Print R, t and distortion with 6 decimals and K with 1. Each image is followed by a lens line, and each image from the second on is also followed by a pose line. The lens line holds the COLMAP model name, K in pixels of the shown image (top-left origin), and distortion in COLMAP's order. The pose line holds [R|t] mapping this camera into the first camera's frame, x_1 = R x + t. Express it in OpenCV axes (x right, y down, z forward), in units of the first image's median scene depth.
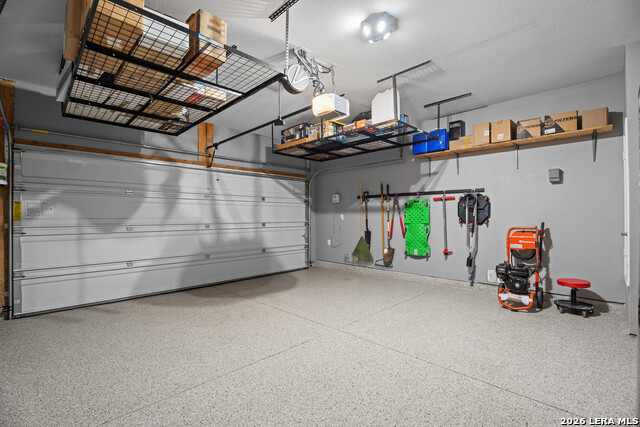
lens RADIAL K [[294.0, 0, 318.2], [0, 294.0, 215.6], [0, 0, 1]] dist [-0.004061, -0.000127]
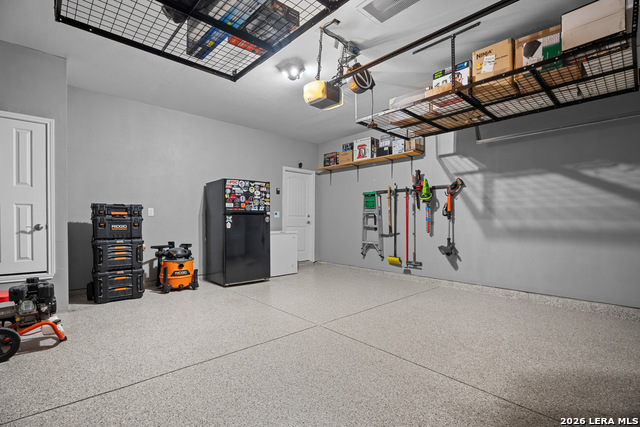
lens RADIAL K [[300.1, 0, 321.6], [0, 300.1, 218.0], [0, 0, 1]] dist [0.000224, 0.000025]
pose [[-0.999497, -0.000268, 0.031712, 0.020834], [-0.000646, 0.999929, -0.011900, 0.044792], [-0.031707, -0.011915, -0.999426, 2.016330]]
